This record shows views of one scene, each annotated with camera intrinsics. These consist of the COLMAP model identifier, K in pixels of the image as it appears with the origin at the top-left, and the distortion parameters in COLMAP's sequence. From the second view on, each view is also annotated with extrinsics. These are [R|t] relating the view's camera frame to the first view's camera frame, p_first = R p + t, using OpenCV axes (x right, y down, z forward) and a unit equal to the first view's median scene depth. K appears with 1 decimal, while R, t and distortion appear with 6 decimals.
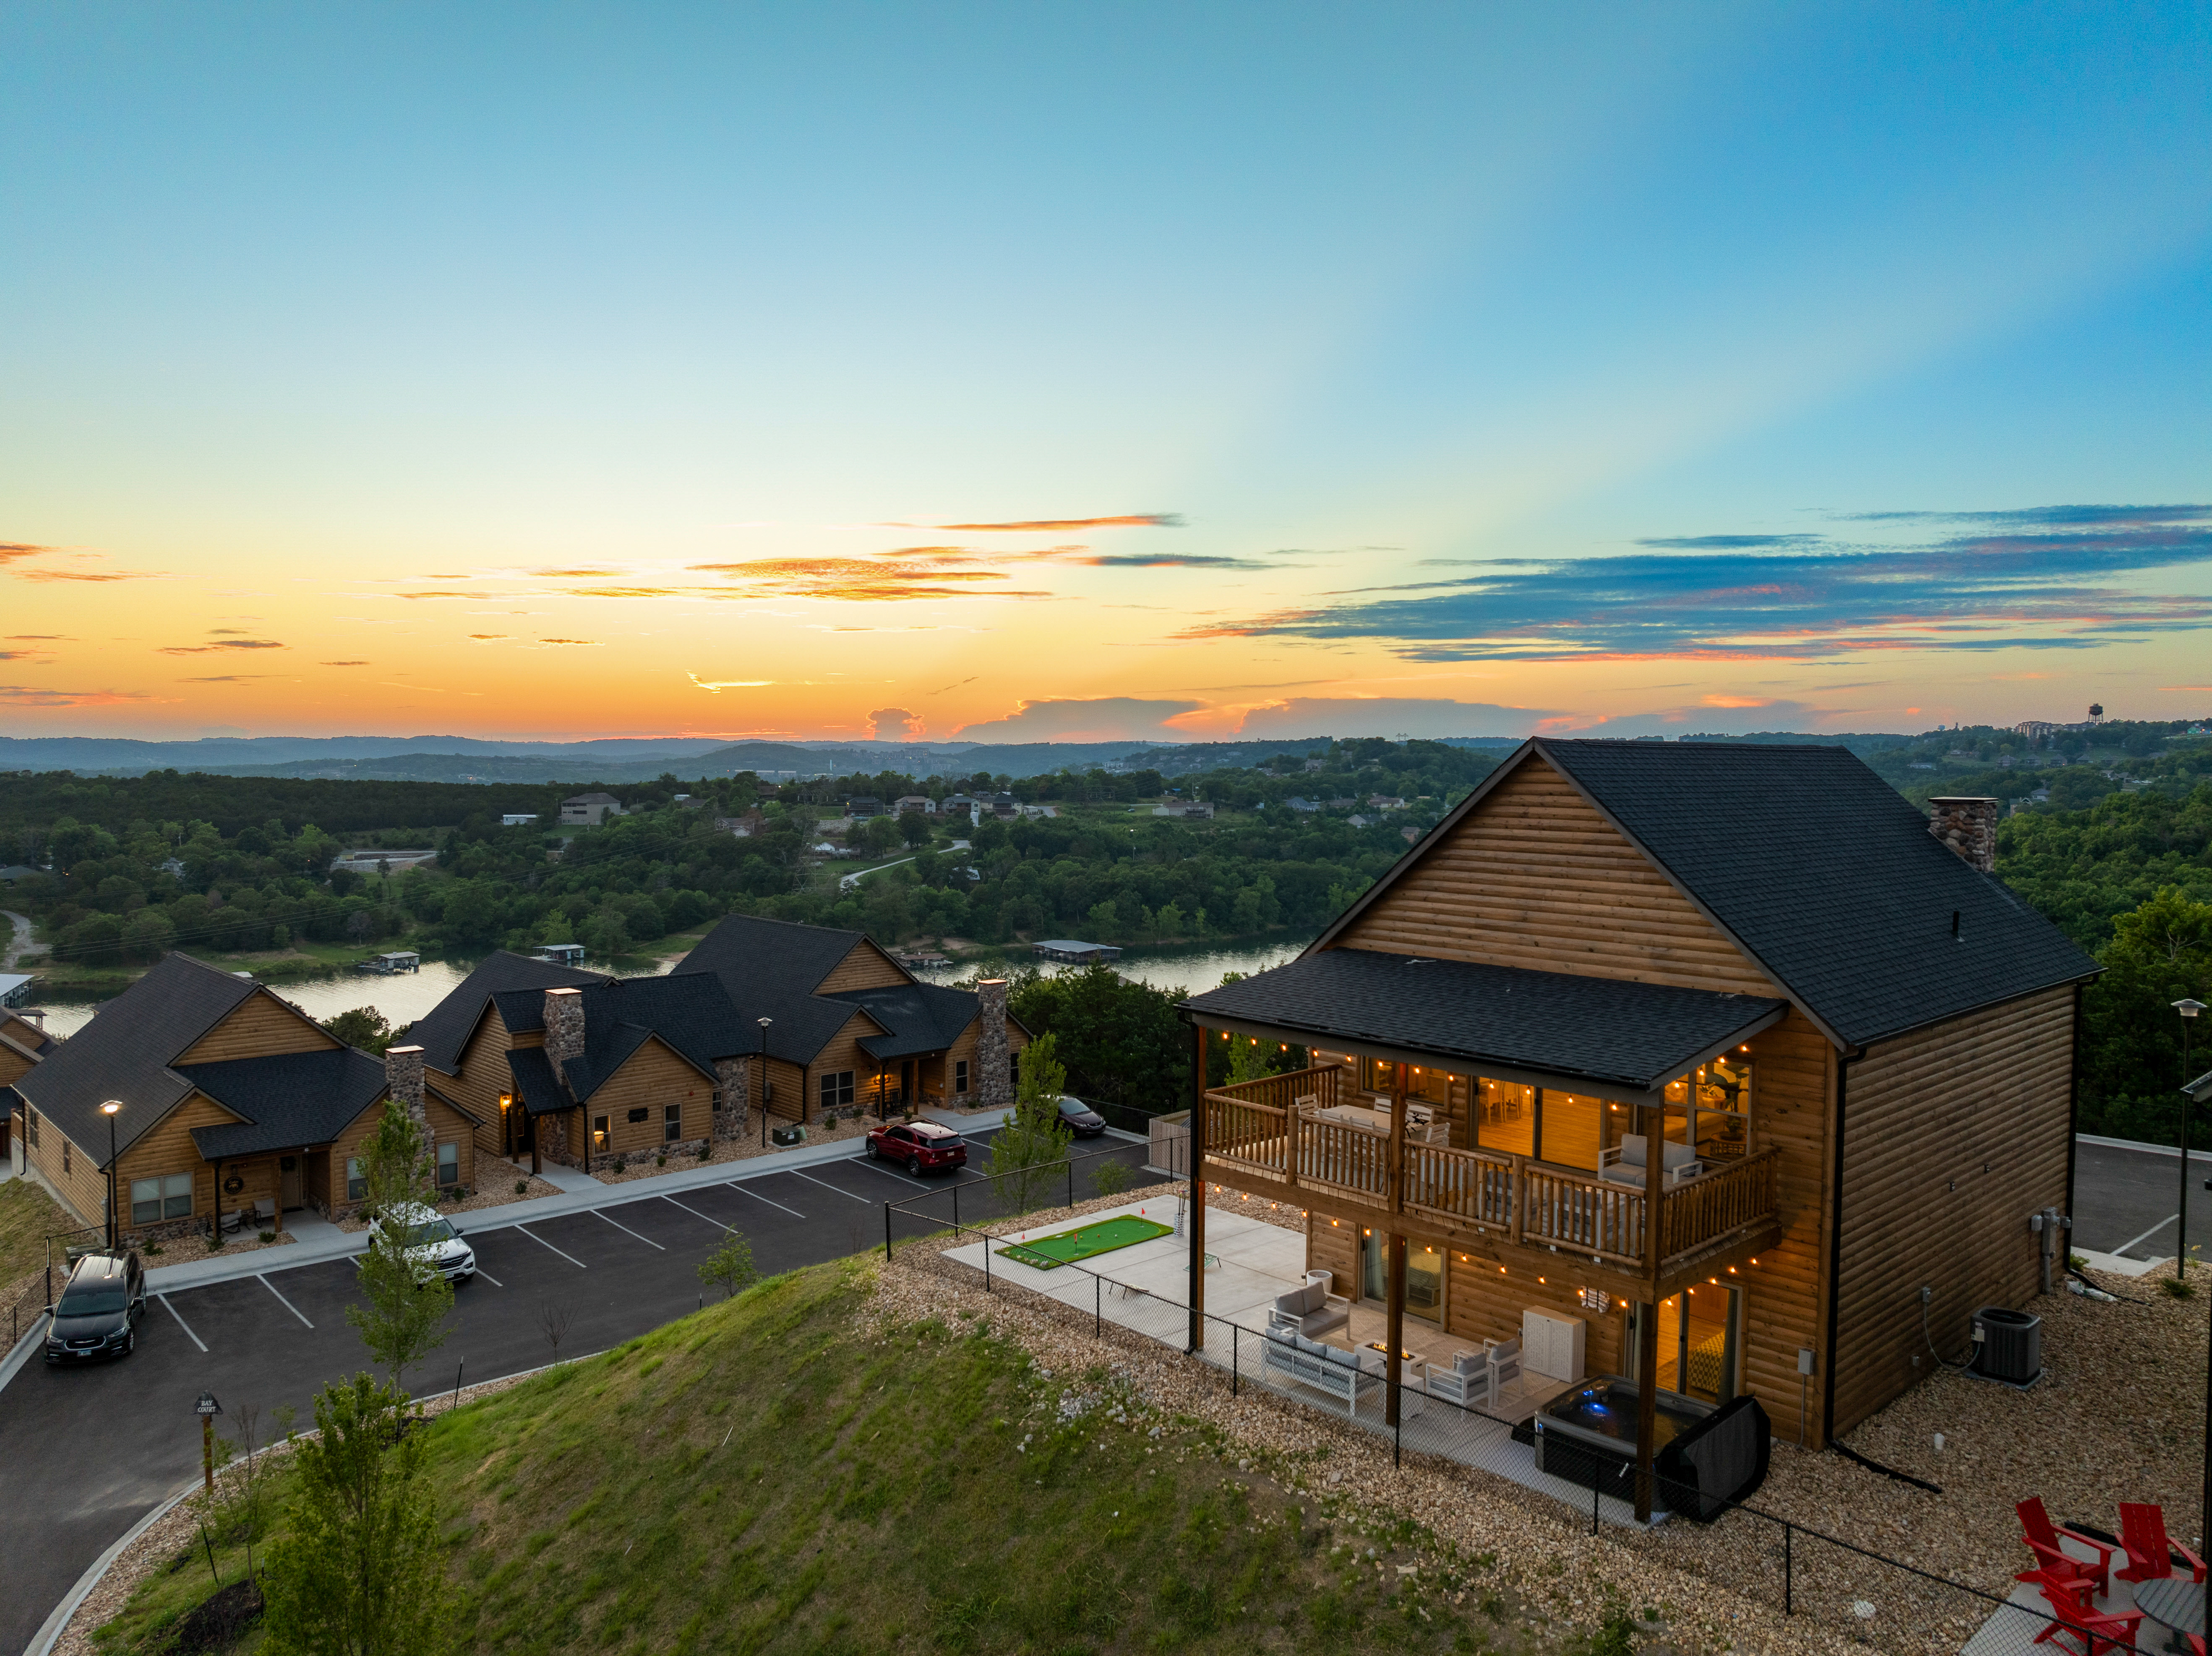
lens RADIAL K [[1557.0, 0, 1106.0], [0, 1557.0, 828.0], [0, 0, 1]] dist [-0.029266, -0.004799]
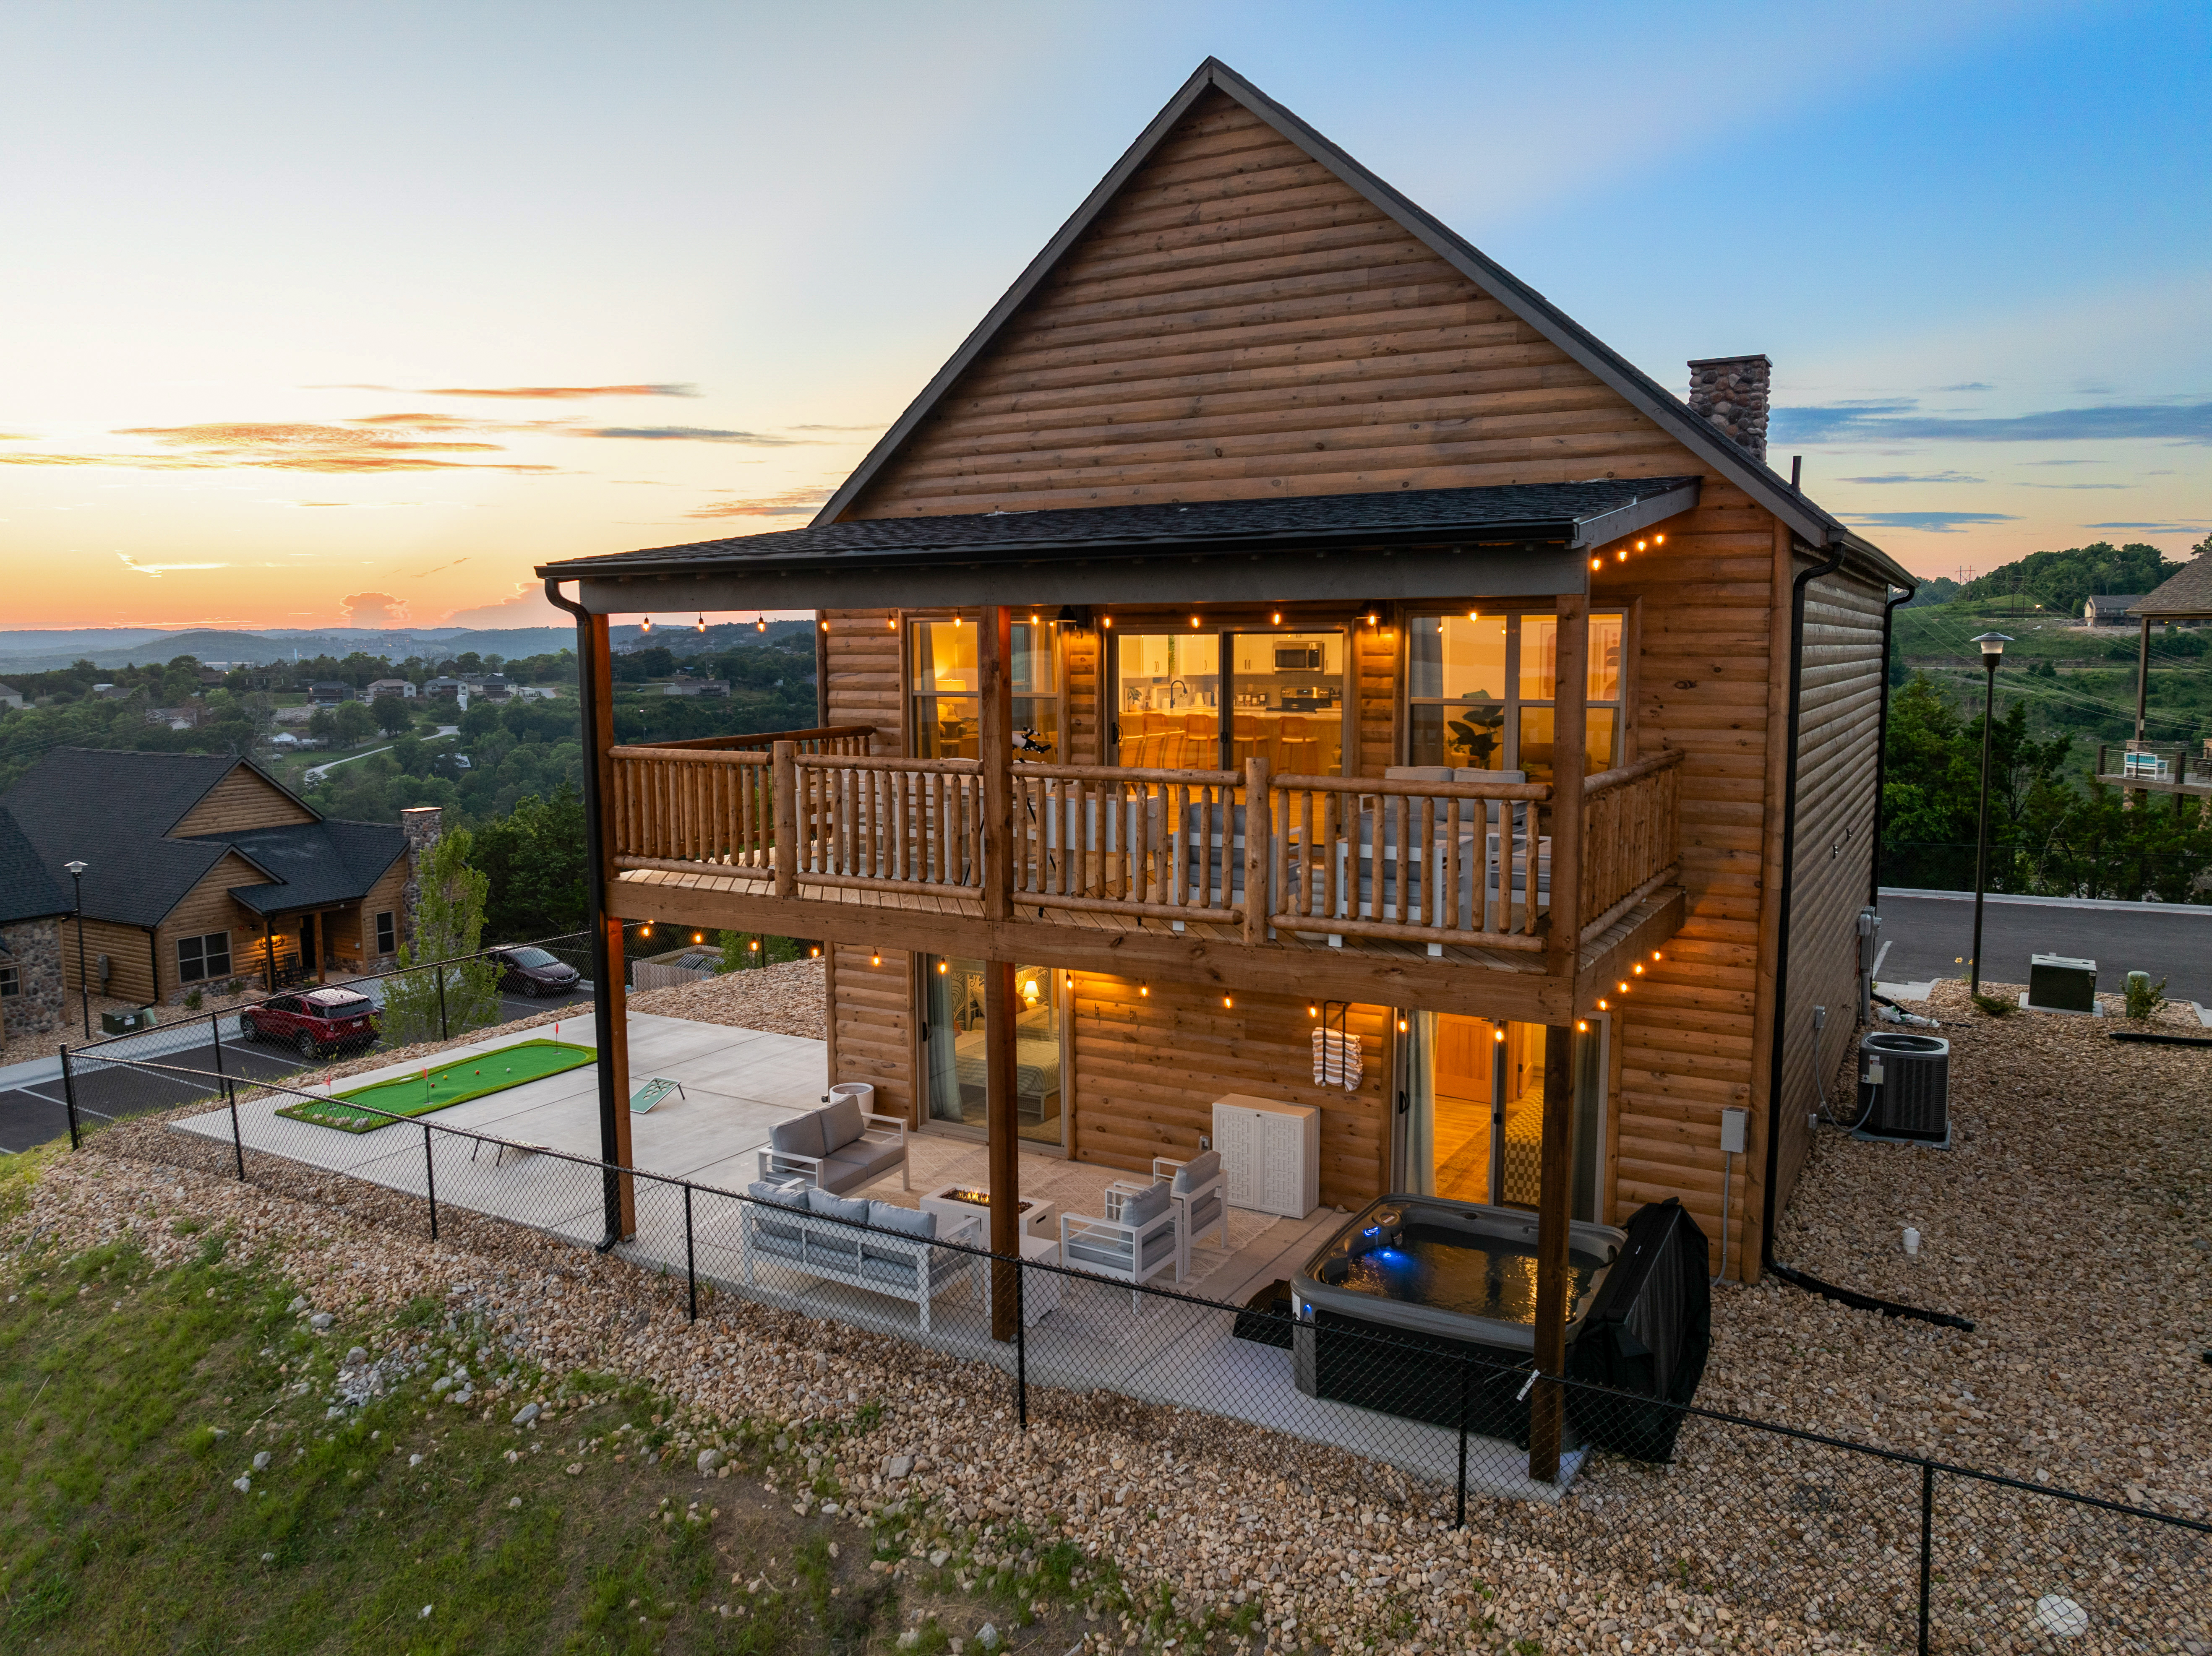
lens RADIAL K [[1557.0, 0, 1106.0], [0, 1557.0, 828.0], [0, 0, 1]] dist [-0.029266, -0.004799]
pose [[0.953663, -0.045943, 0.297348, 0.068787], [0.023643, 0.996660, 0.078166, 0.169071], [-0.299946, -0.067514, 0.951564, 0.487436]]
